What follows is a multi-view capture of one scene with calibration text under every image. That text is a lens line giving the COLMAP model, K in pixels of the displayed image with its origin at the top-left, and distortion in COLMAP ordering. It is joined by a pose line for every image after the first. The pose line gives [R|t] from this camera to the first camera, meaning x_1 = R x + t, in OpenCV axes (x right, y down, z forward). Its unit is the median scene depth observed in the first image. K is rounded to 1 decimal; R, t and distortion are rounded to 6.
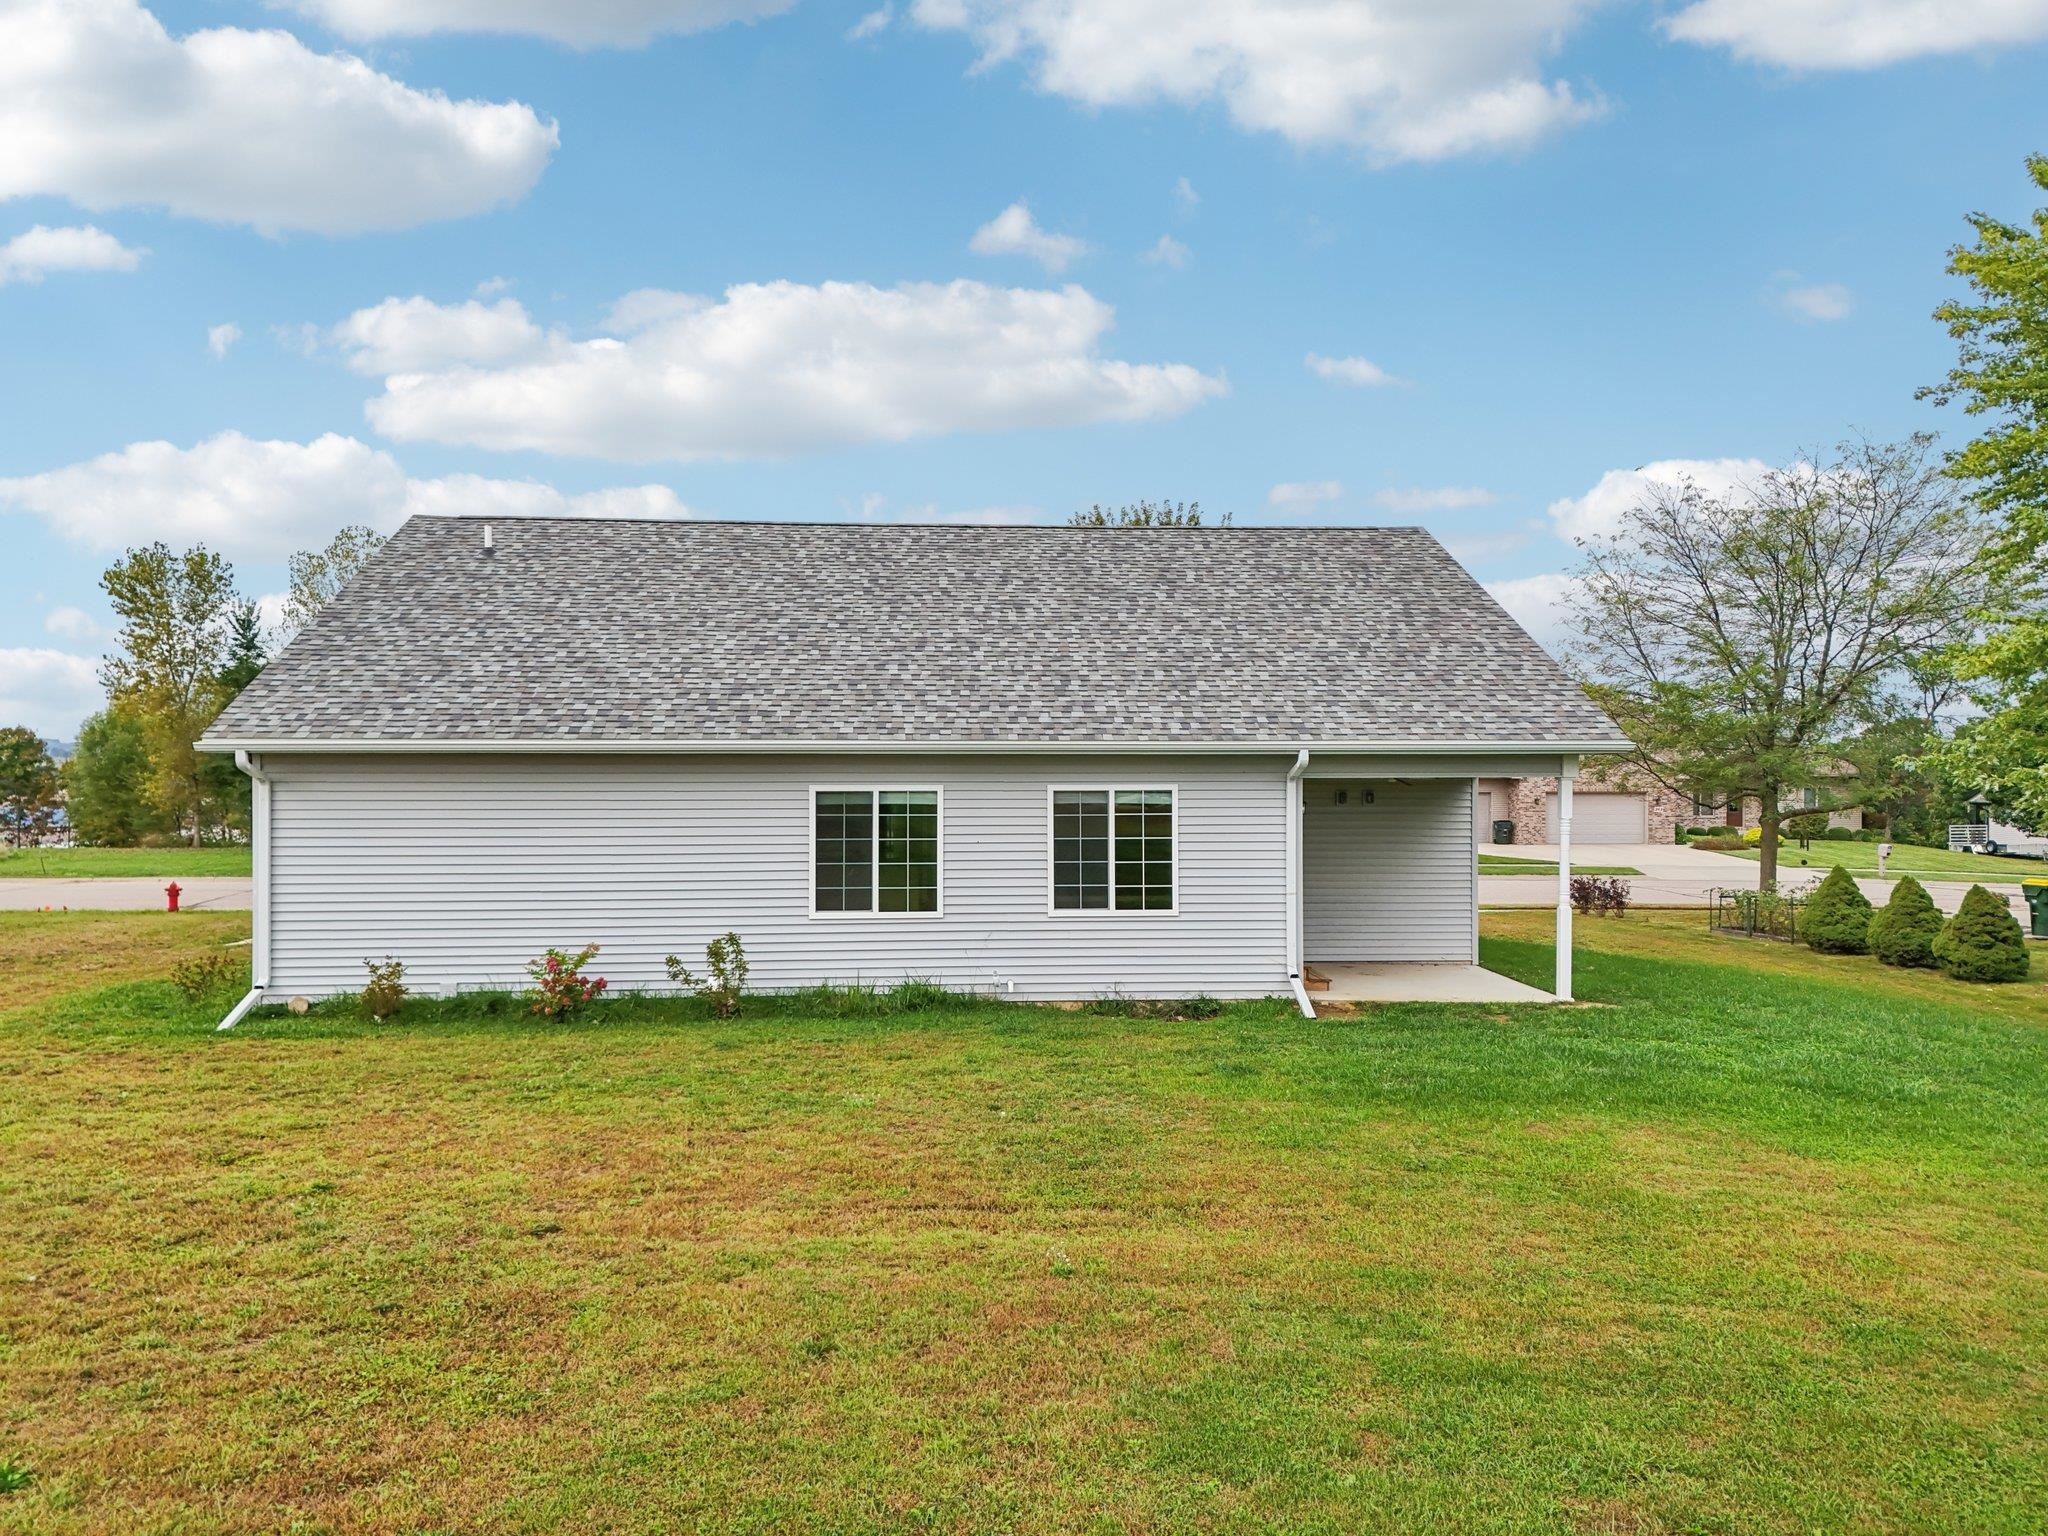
lens RADIAL K [[1514.1, 0, 1032.5], [0, 1514.1, 778.6], [0, 0, 1]] dist [0.071055, -0.086861]
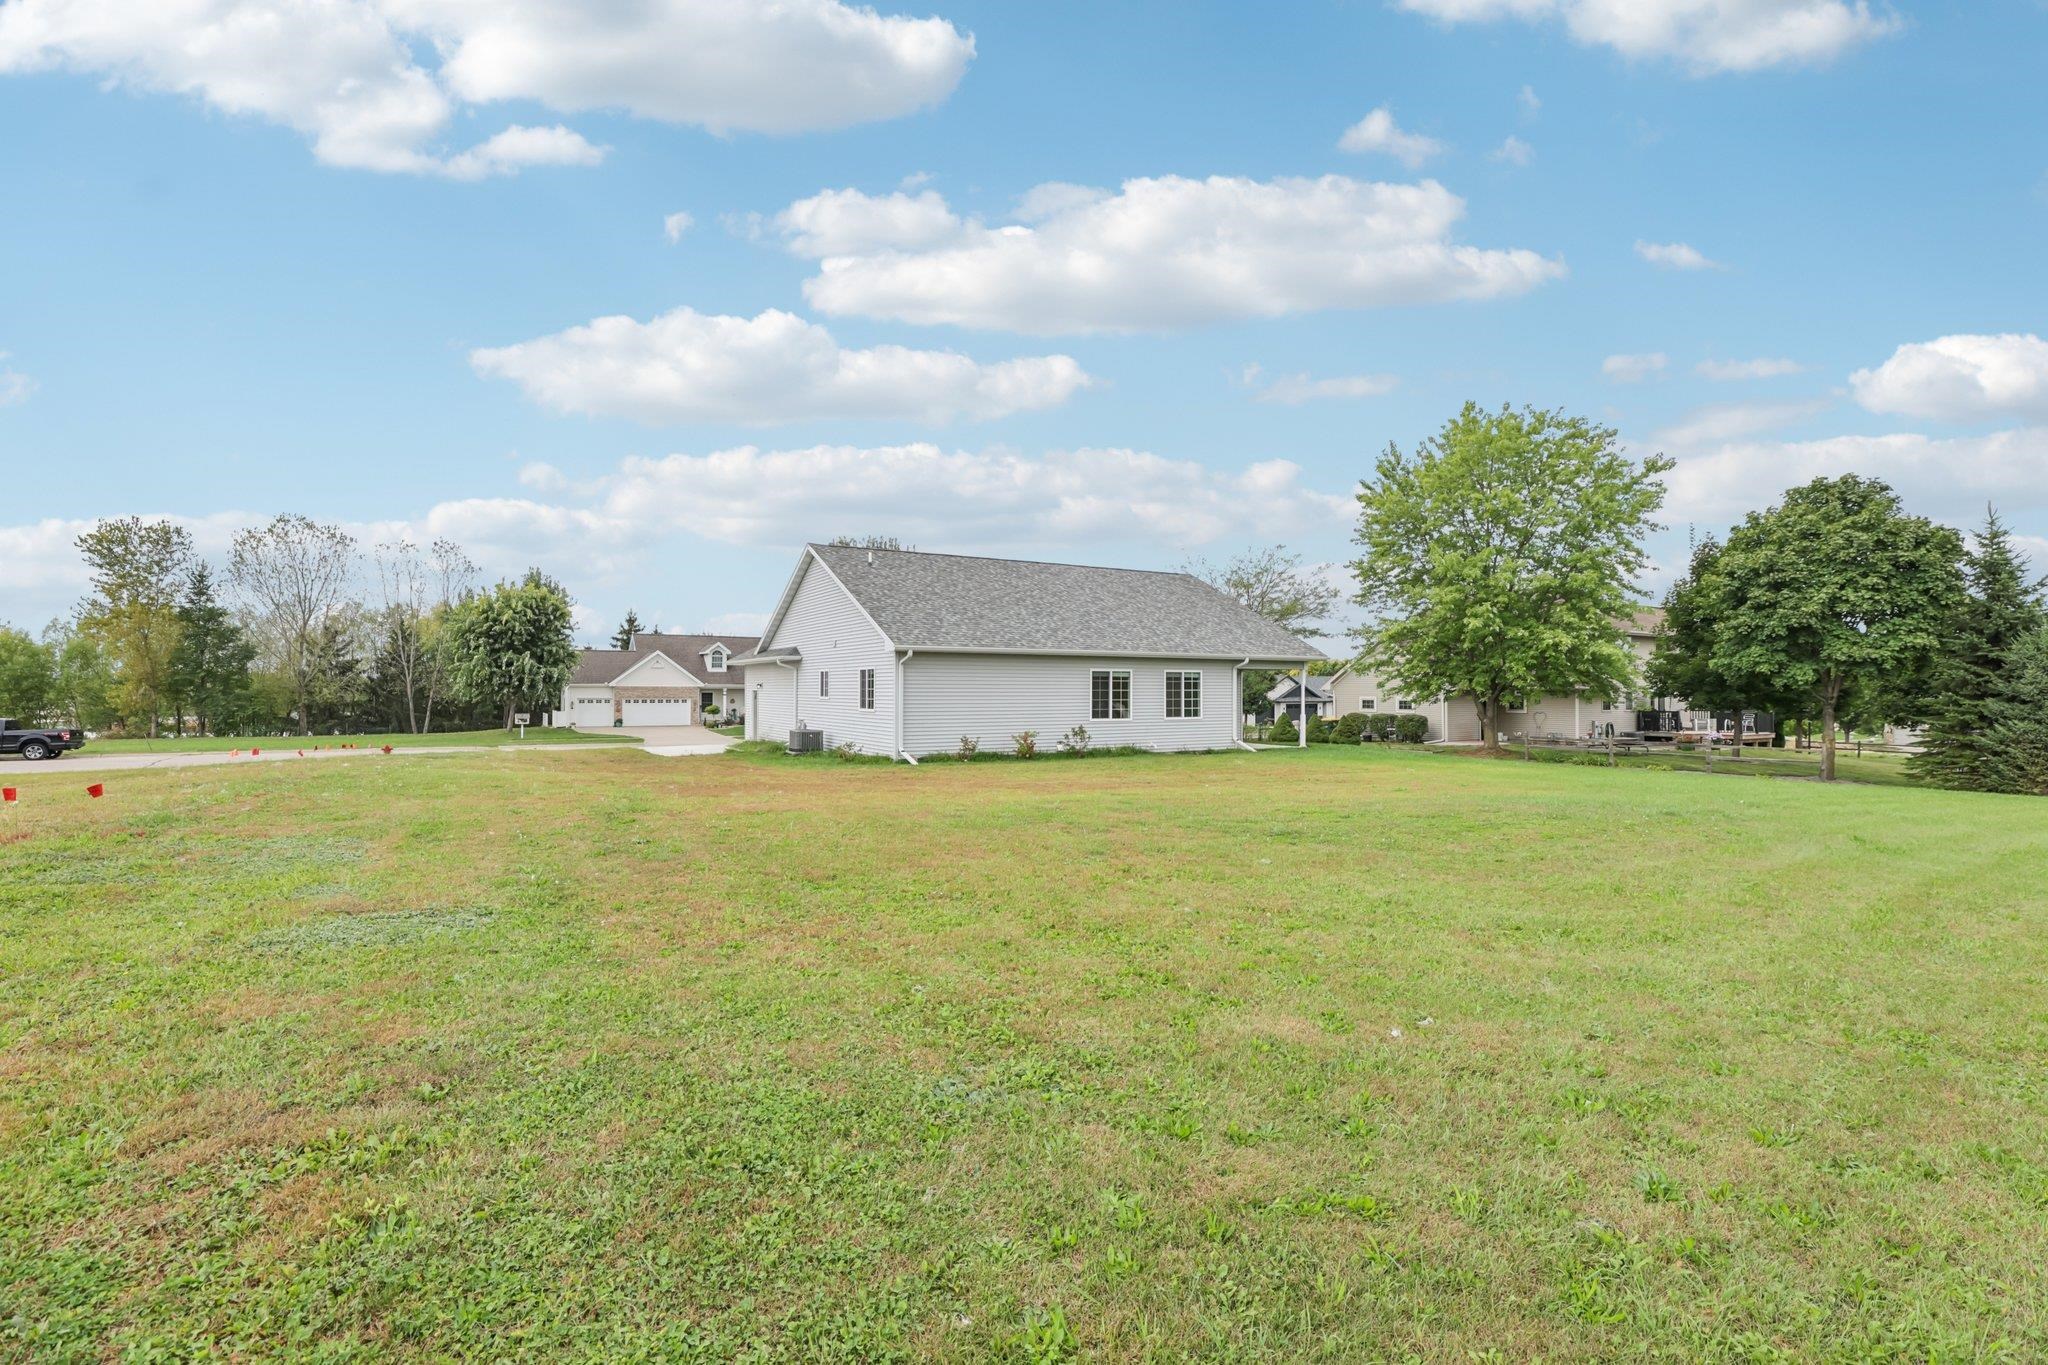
lens RADIAL K [[944.8, 0, 1036.4], [0, 944.8, 671.5], [0, 0, 1]] dist [-0.039412, 0.001416]
pose [[0.890231, 0.011169, 0.455372, -0.940342], [0.003057, 0.999530, -0.030491, 0.055448], [-0.455498, 0.028535, 0.889779, -0.377051]]
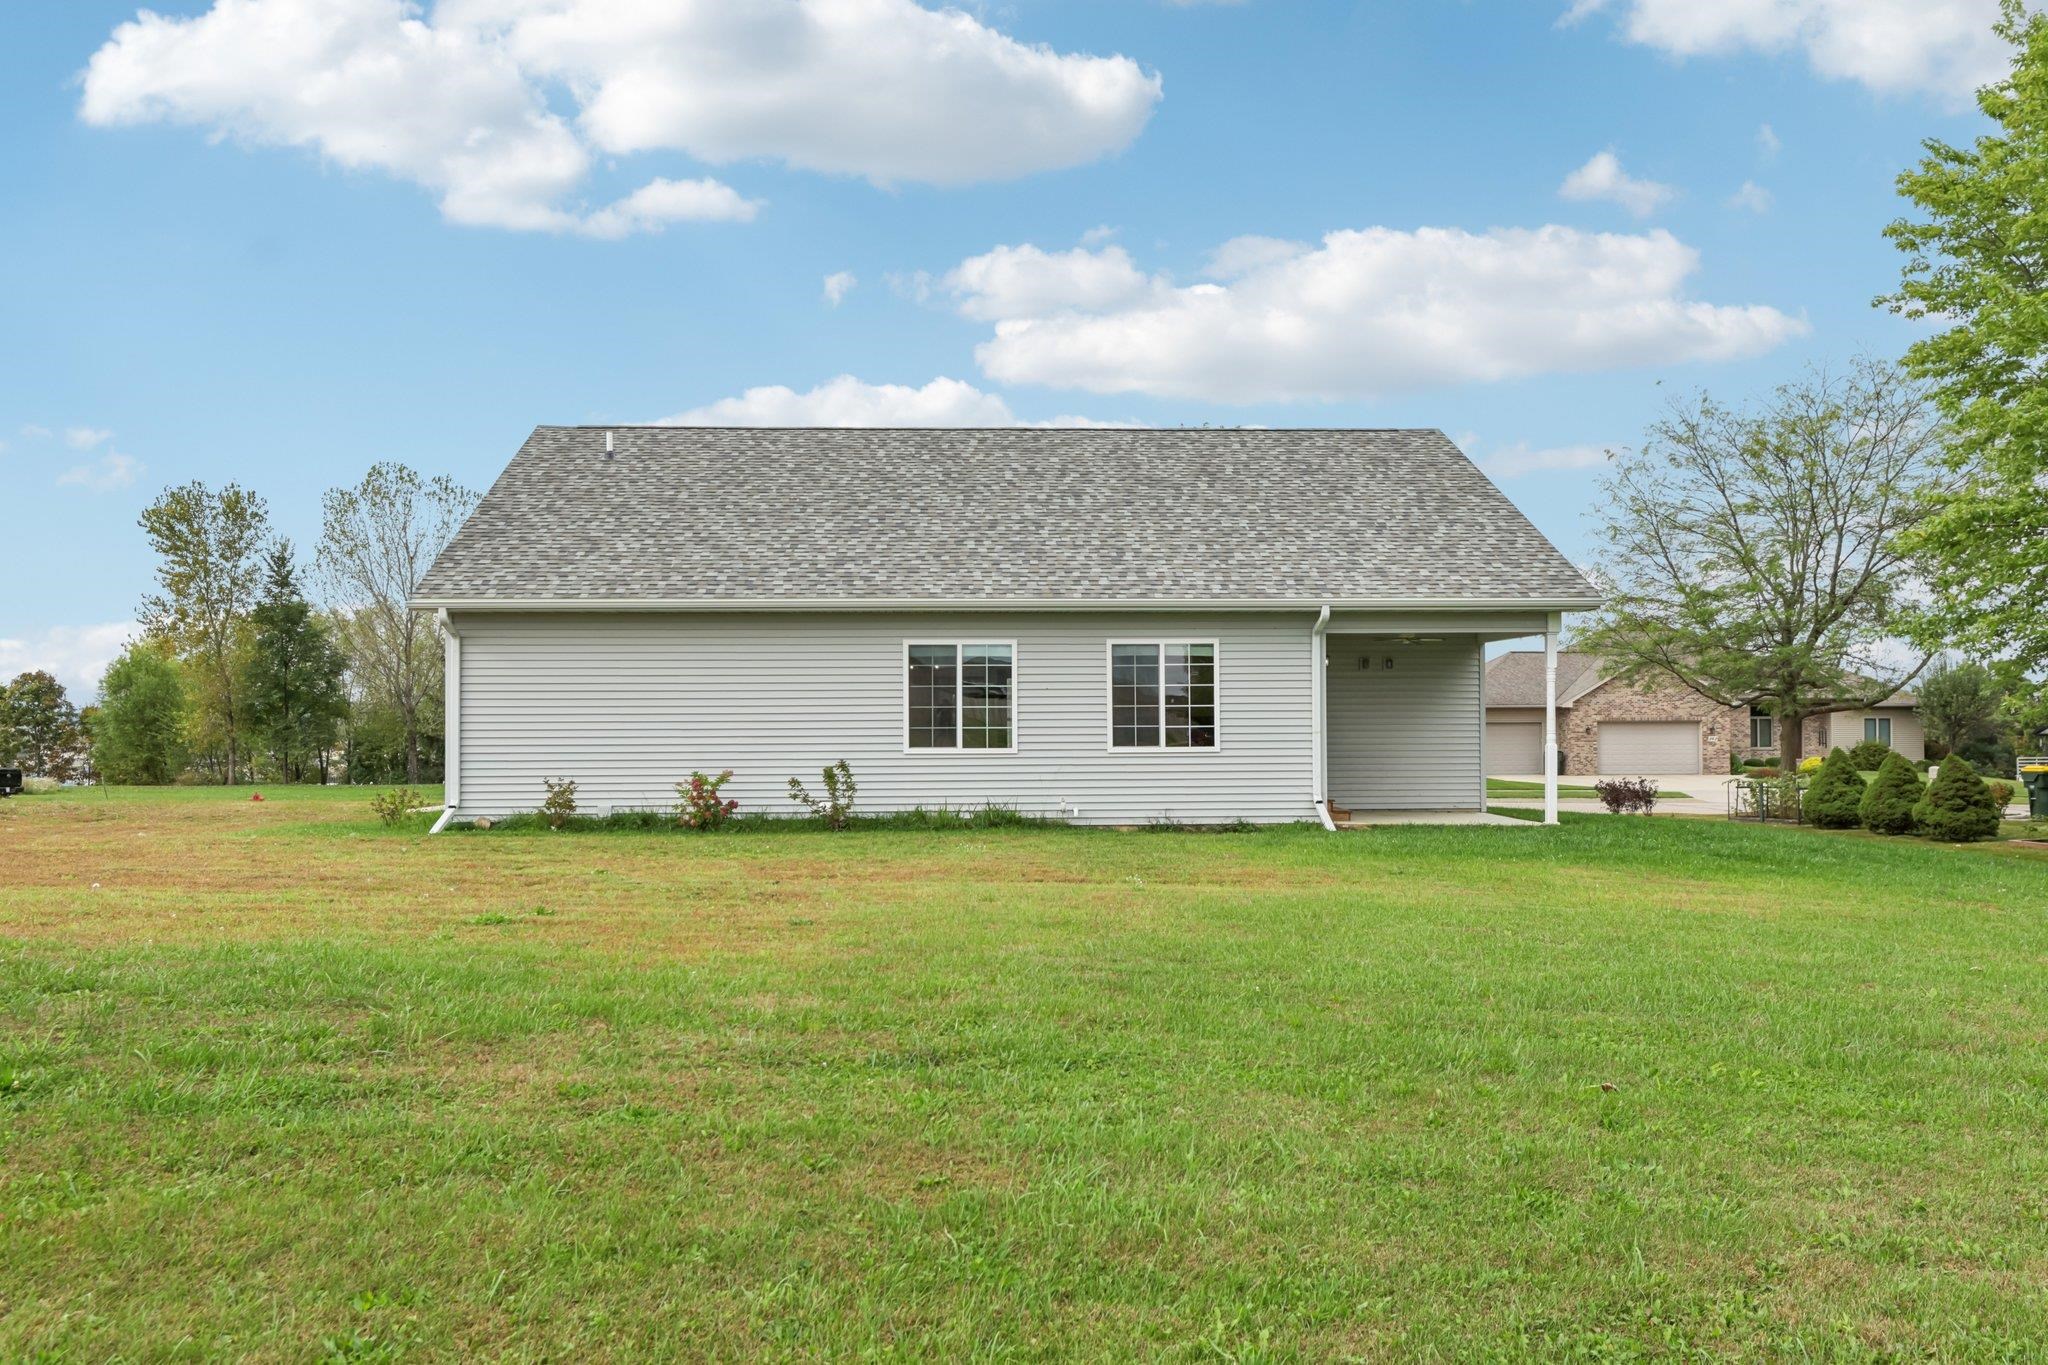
lens RADIAL K [[1686.4, 0, 1033.2], [0, 1686.4, 683.5], [0, 0, 1]] dist [0.004264, 0.006546]
pose [[0.999715, -0.004497, -0.023427, -0.014683], [0.003649, 0.999341, -0.036125, 0.084203], [0.023574, 0.036029, 0.999073, -0.316044]]
